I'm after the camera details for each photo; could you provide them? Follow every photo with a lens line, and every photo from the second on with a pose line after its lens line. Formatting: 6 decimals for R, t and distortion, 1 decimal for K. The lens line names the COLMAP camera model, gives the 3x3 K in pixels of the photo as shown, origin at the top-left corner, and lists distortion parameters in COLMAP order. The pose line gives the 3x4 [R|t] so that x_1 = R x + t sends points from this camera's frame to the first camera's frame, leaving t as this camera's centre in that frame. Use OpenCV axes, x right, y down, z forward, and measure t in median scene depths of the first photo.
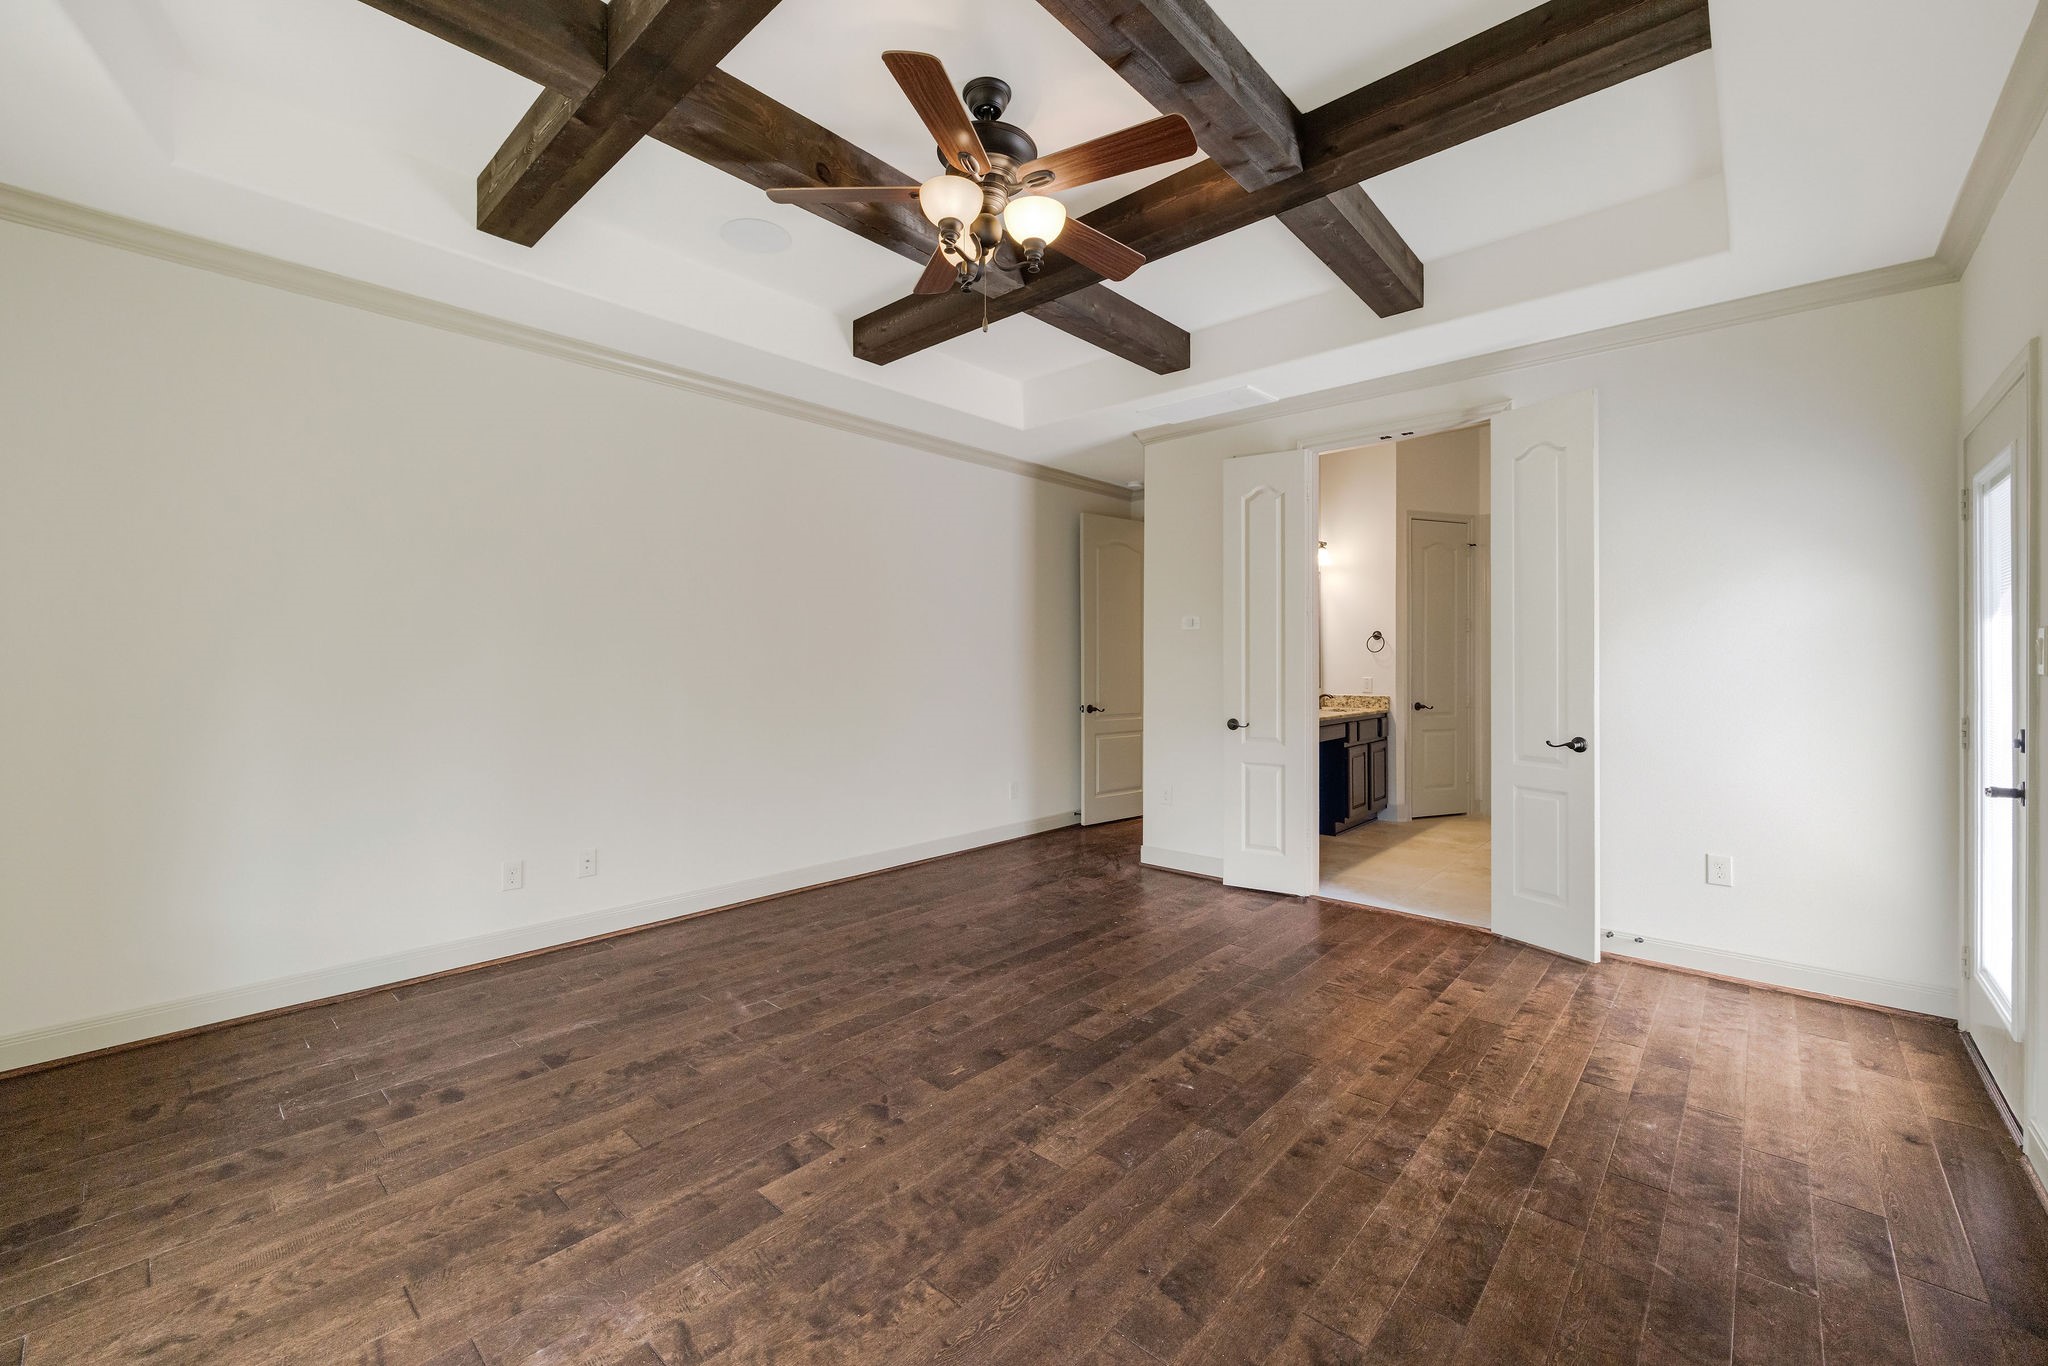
lens RADIAL K [[813.3, 0, 1028.1], [0, 813.3, 670.0], [0, 0, 1]] dist [-0.000696, -0.000006]
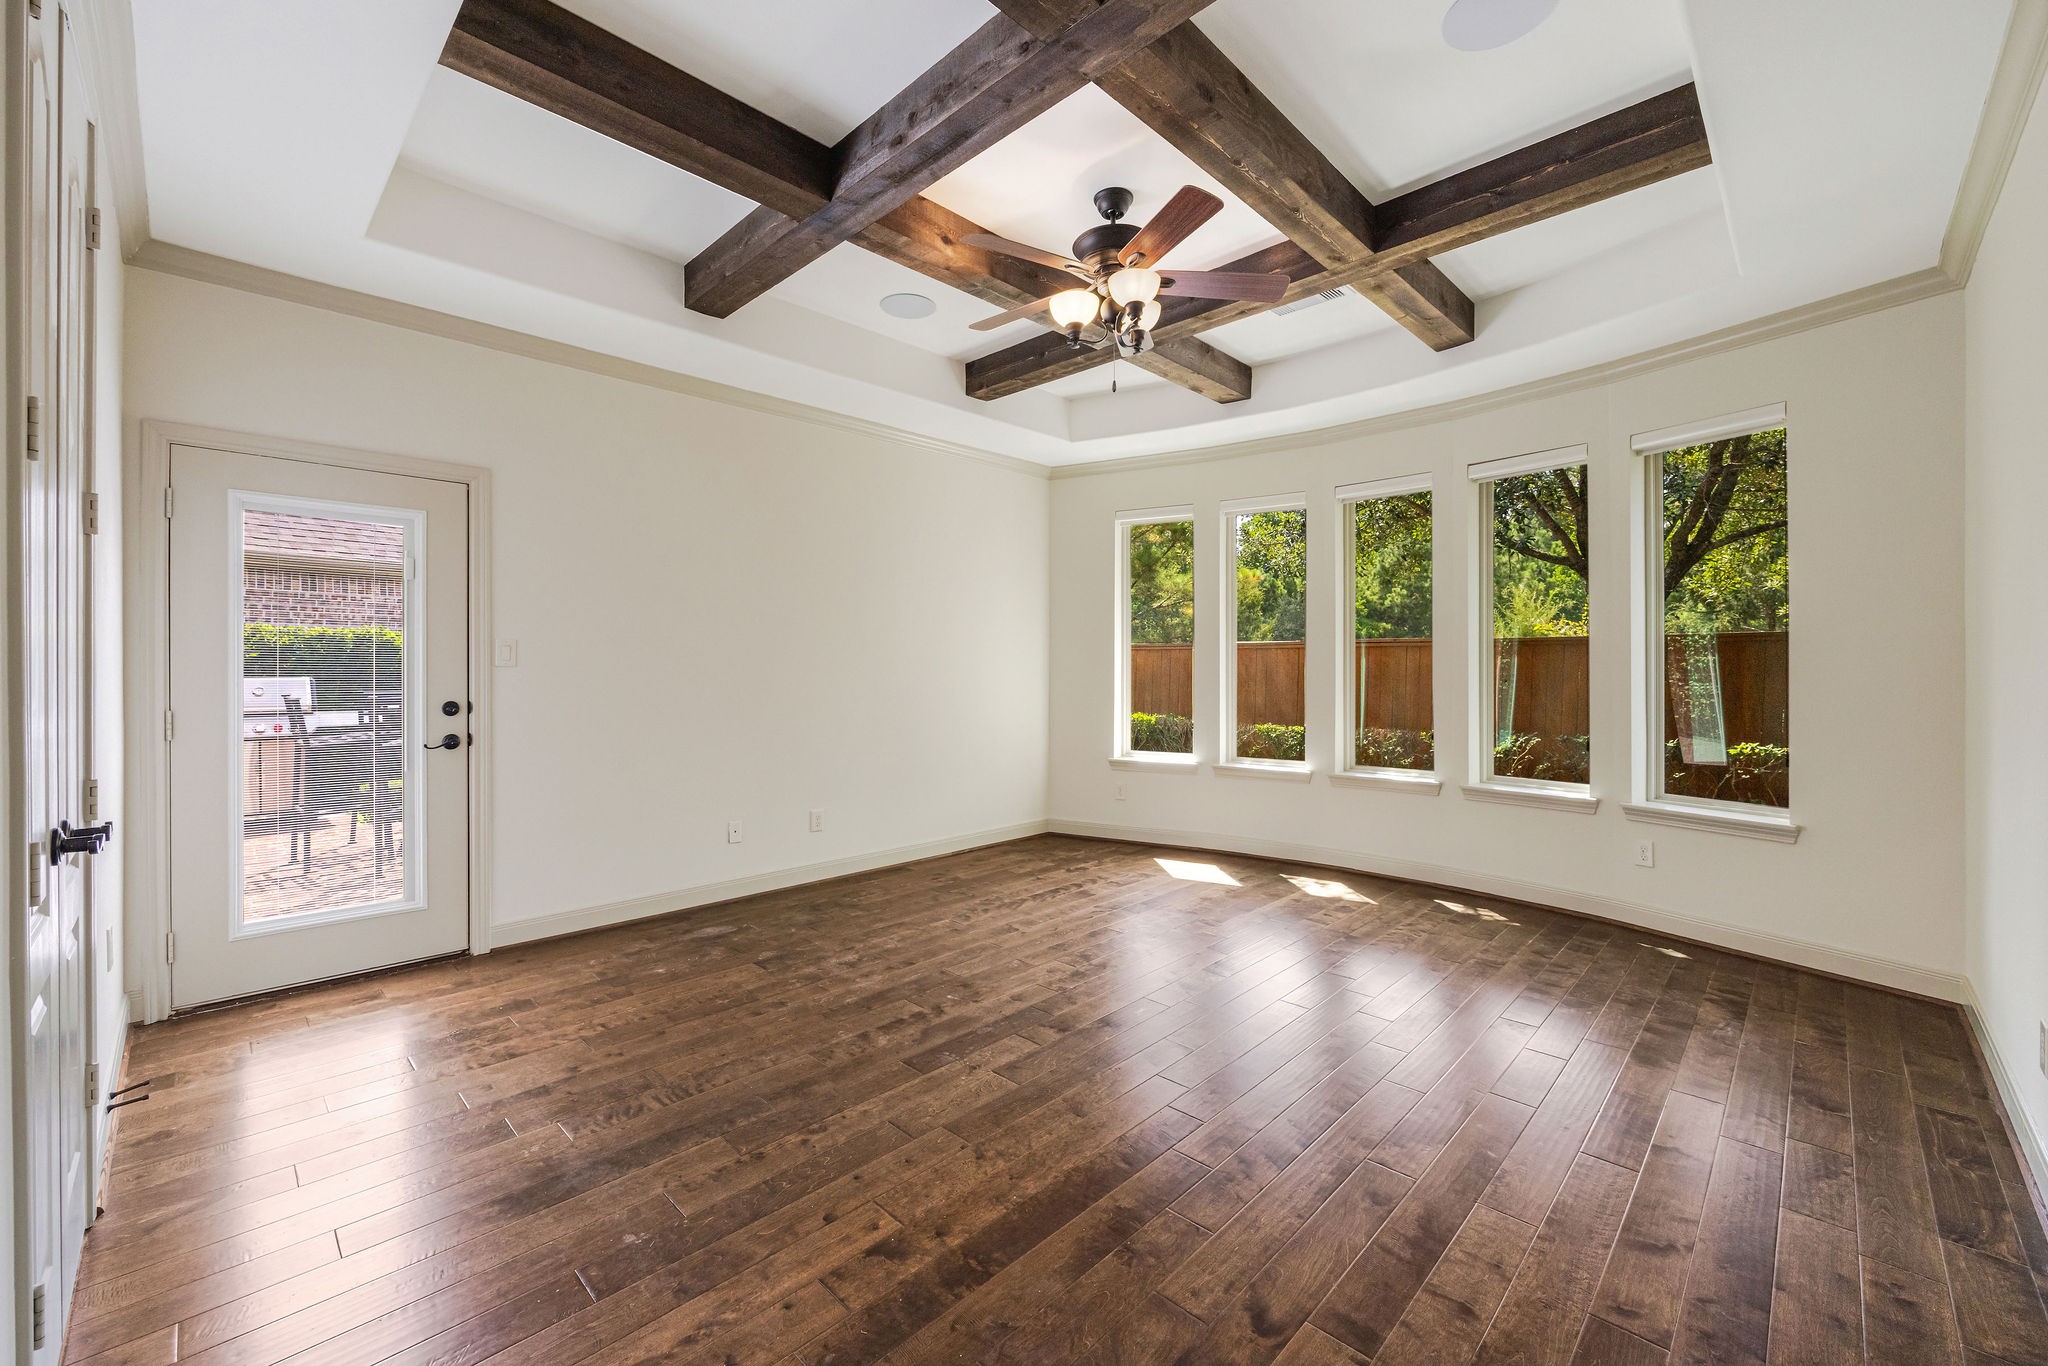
lens RADIAL K [[813.3, 0, 1028.1], [0, 813.3, 670.0], [0, 0, 1]] dist [-0.000696, -0.000006]
pose [[-0.999113, -0.000015, 0.042117, 0.024827], [0.000503, 0.999924, 0.012282, -0.008587], [-0.042114, 0.012292, -0.999037, 2.226787]]
